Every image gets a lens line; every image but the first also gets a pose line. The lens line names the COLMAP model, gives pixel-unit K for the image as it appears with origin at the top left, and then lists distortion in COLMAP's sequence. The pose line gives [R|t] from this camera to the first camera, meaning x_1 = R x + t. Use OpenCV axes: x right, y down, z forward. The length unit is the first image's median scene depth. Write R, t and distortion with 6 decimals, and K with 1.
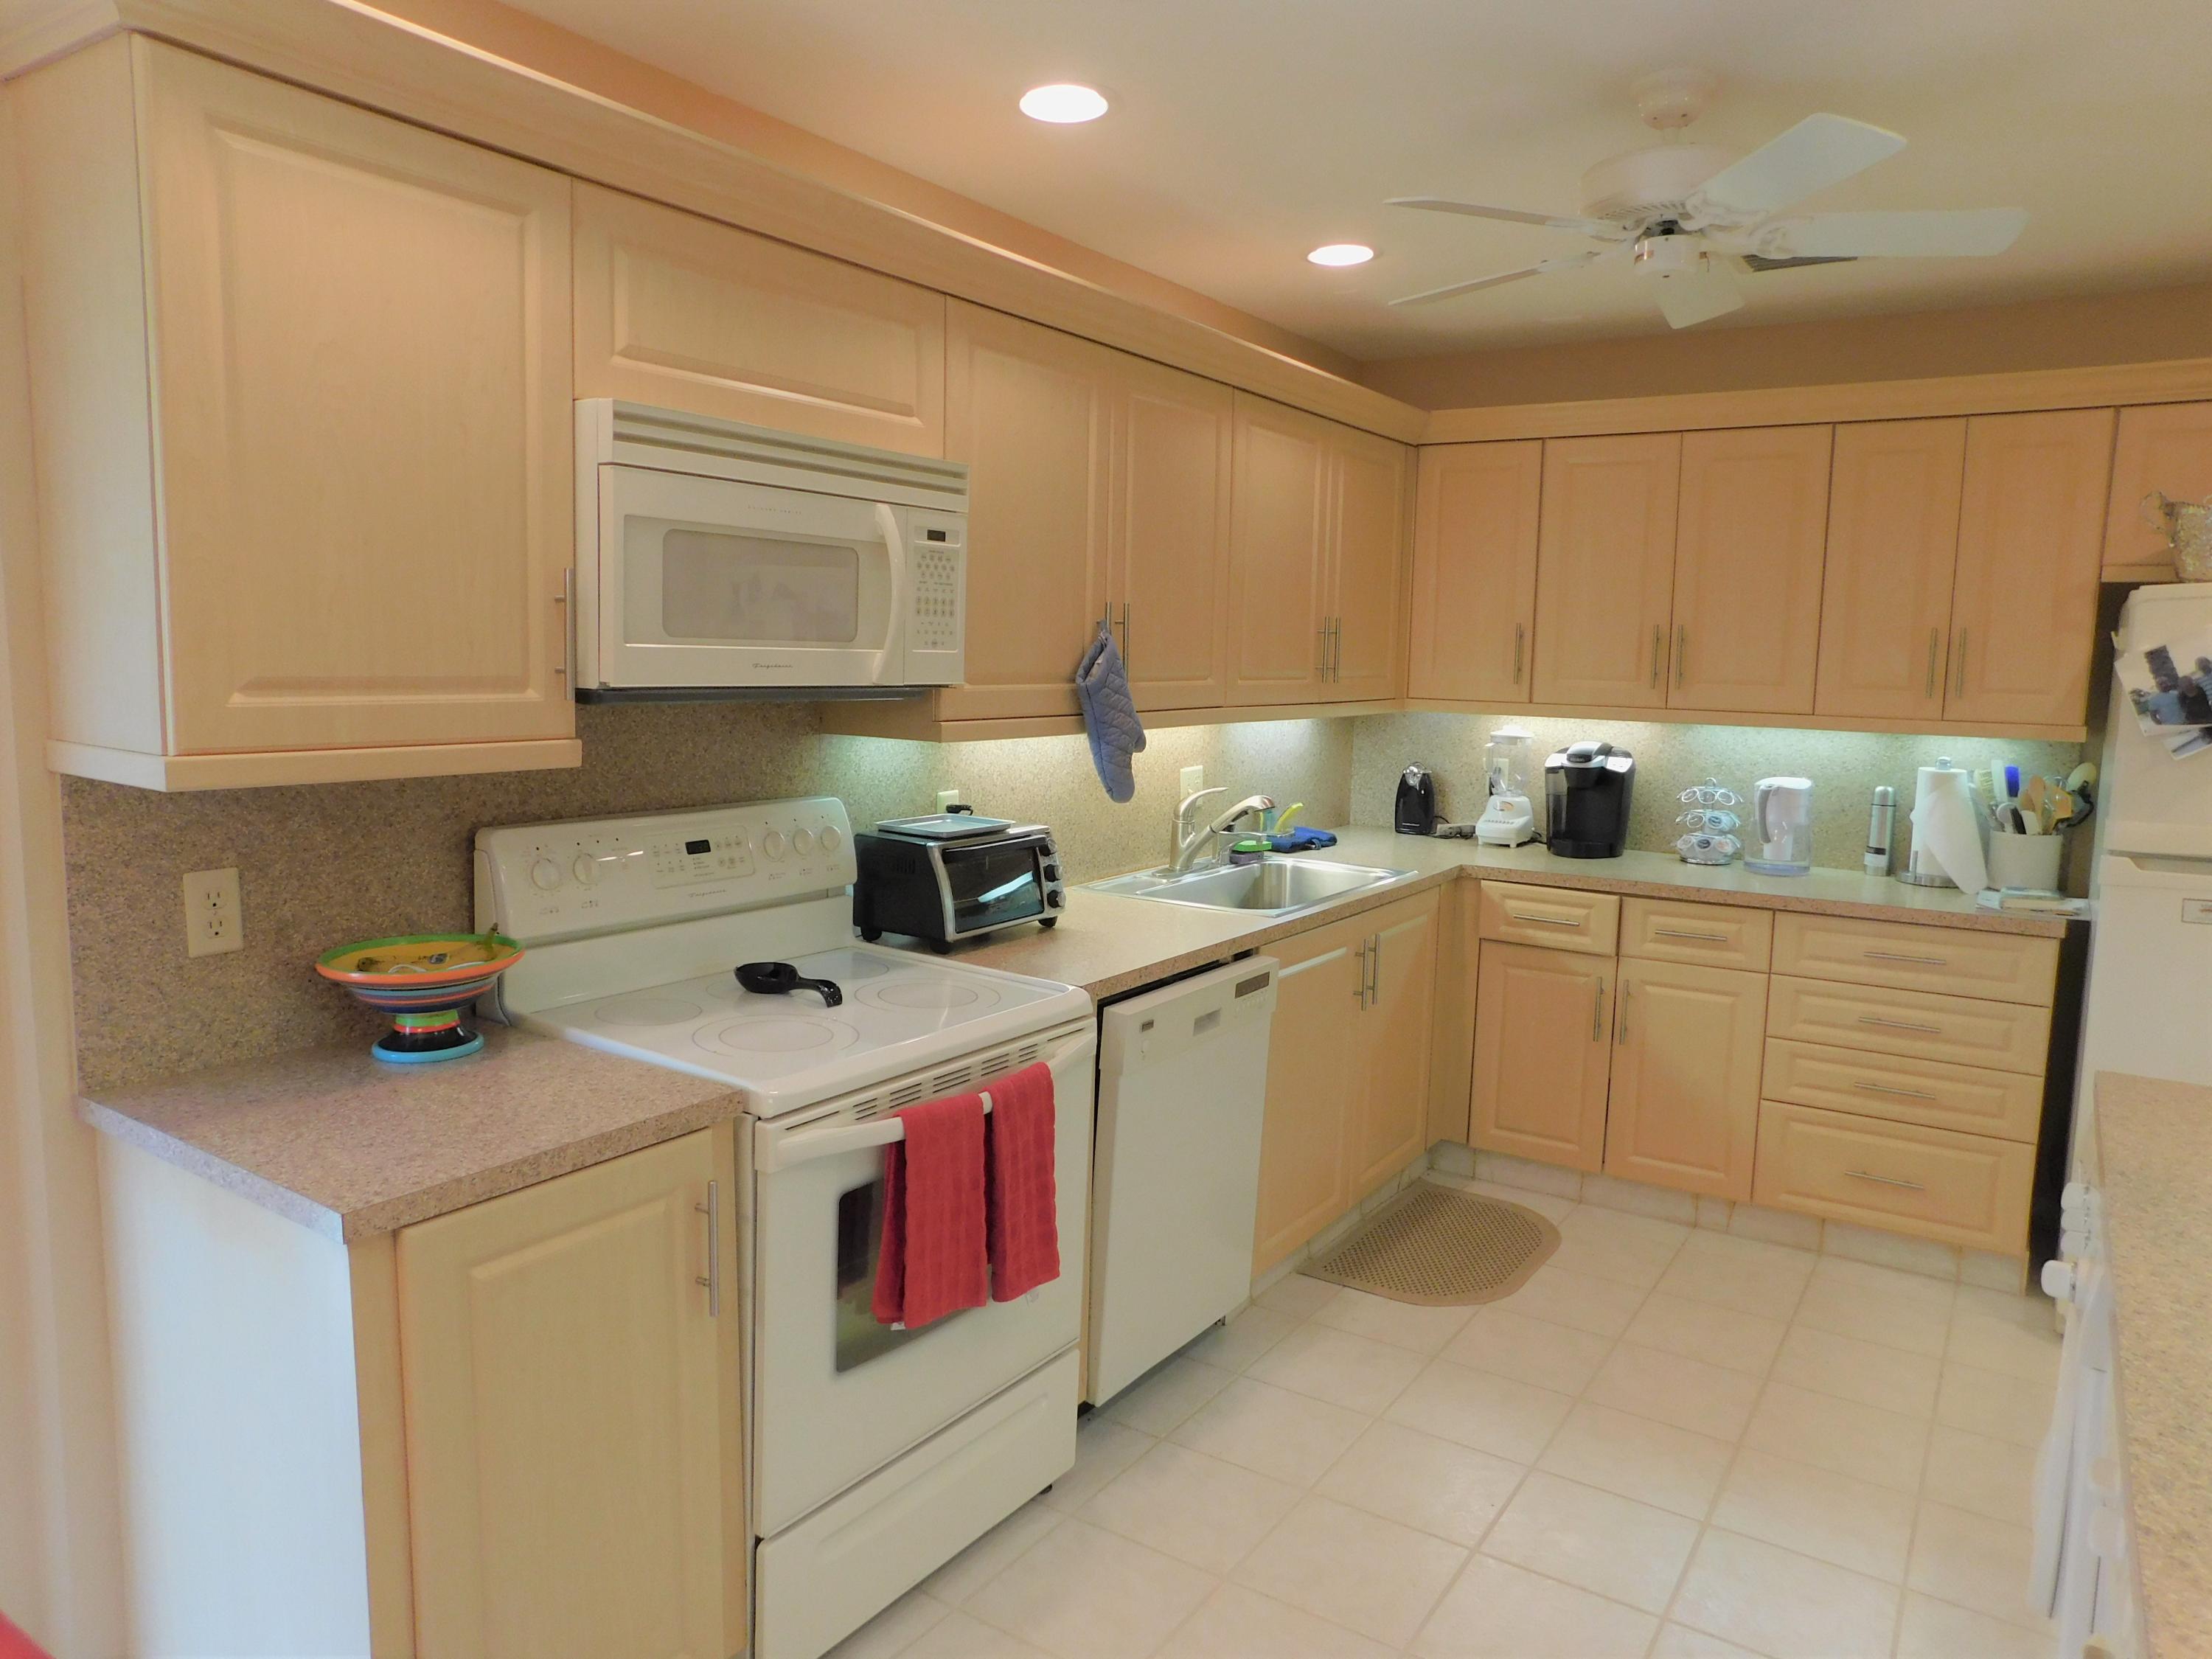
lens RADIAL K [[1470.5, 0, 1100.8], [0, 1470.5, 828.8], [0, 0, 1]] dist [-0.074819, 0.056461]
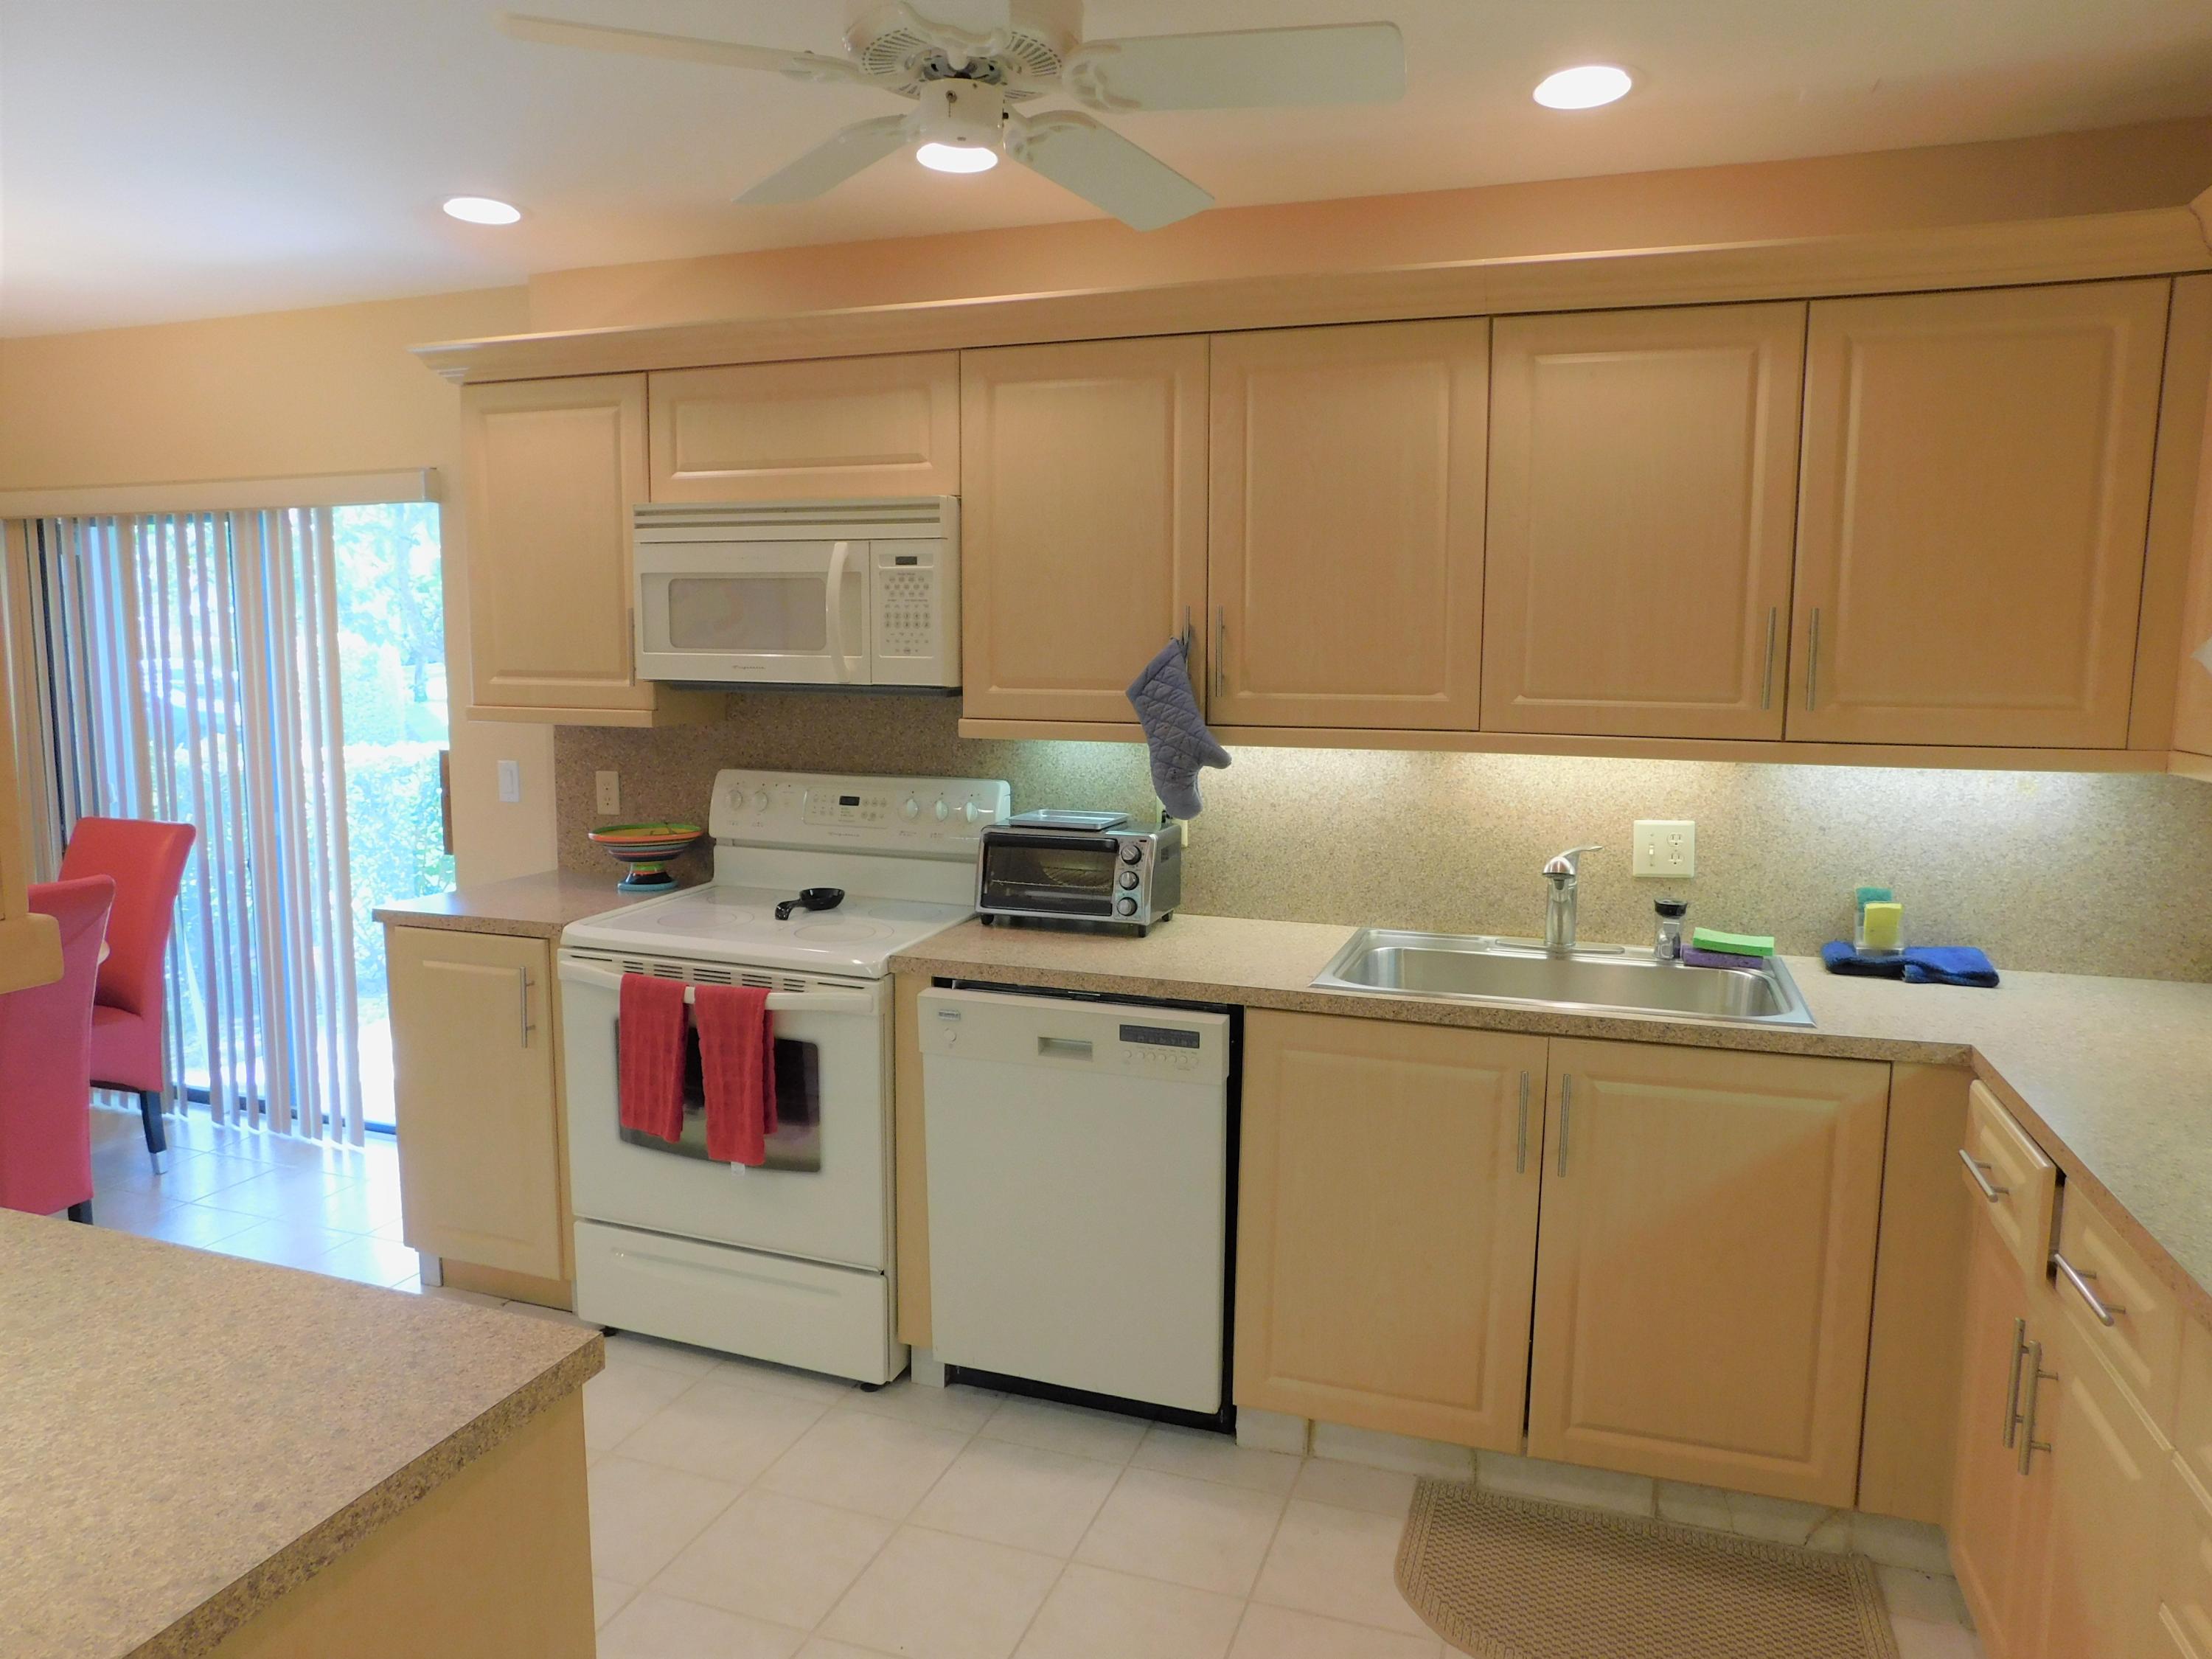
lens RADIAL K [[1470.5, 0, 1100.8], [0, 1470.5, 828.8], [0, 0, 1]] dist [-0.074819, 0.056461]
pose [[0.245428, 0.101393, -0.964098, 1.103396], [-0.121845, 0.989855, 0.073084, -0.090279], [0.961727, 0.099533, 0.255292, 0.870502]]
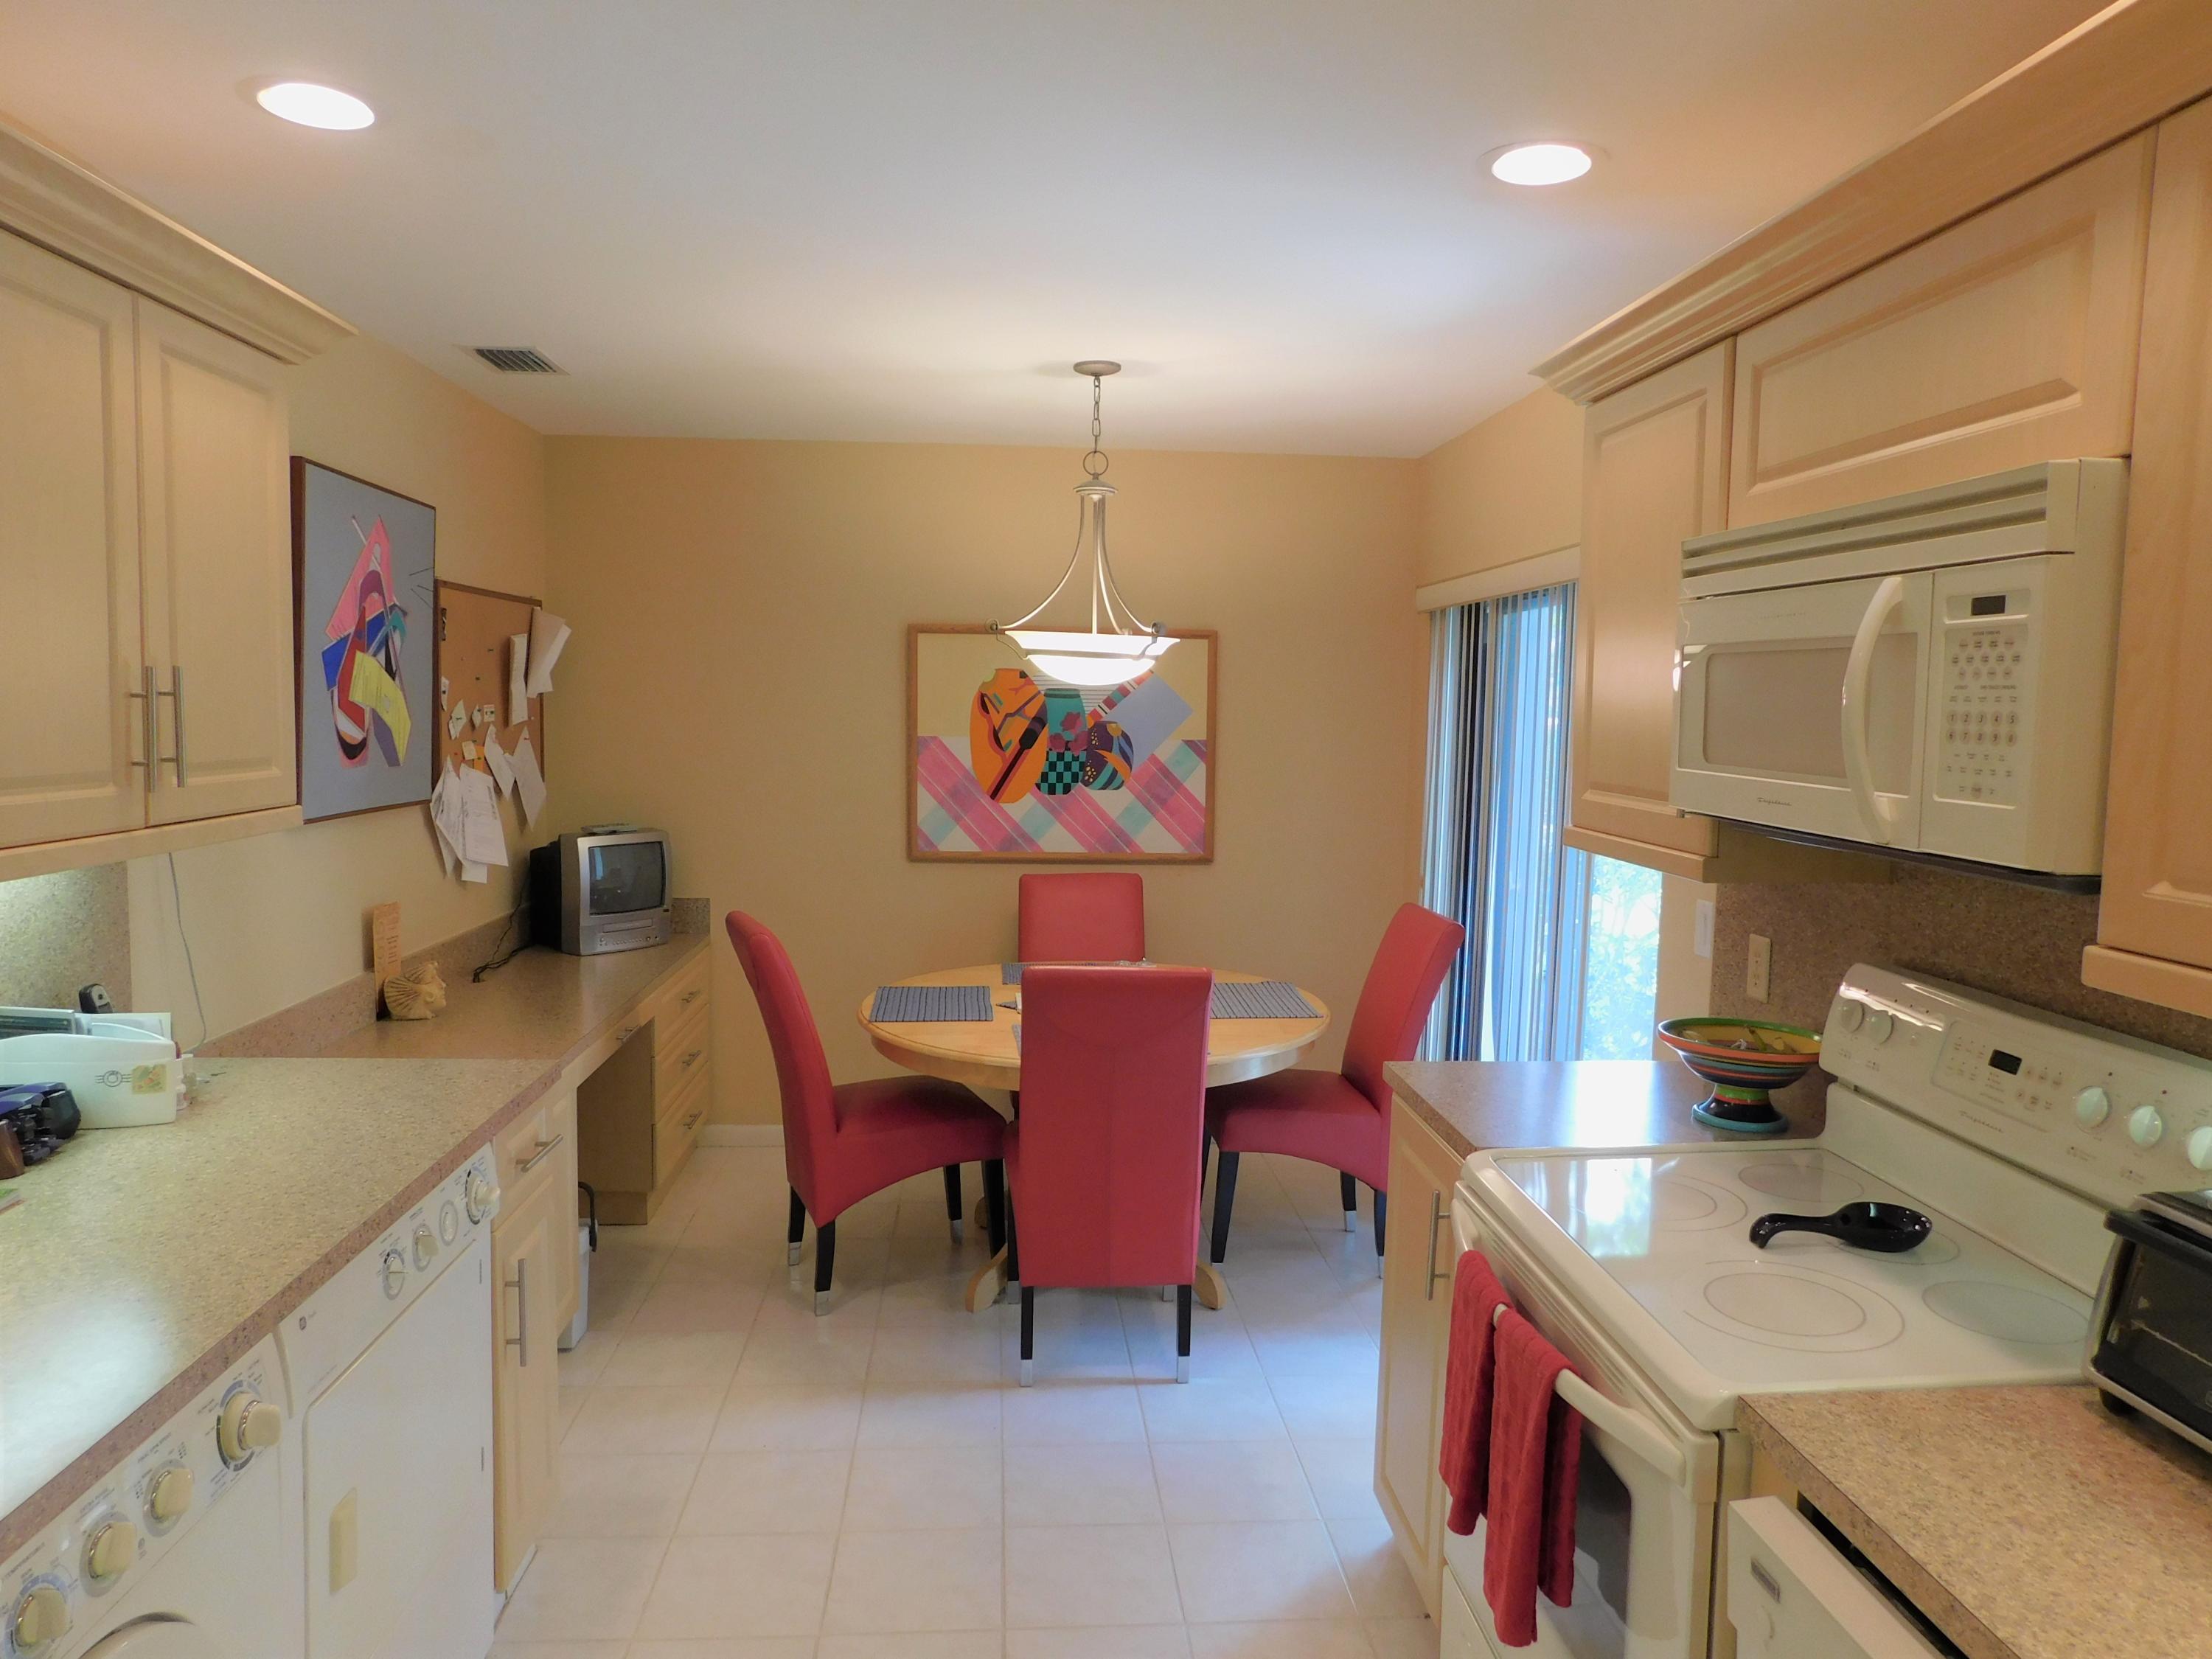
lens RADIAL K [[1470.5, 0, 1100.8], [0, 1470.5, 828.8], [0, 0, 1]] dist [-0.074819, 0.056461]
pose [[-0.787082, 0.016837, -0.616618, 0.515771], [-0.111293, 0.979347, 0.168801, -0.170850], [0.606725, 0.201485, -0.768953, 1.244117]]
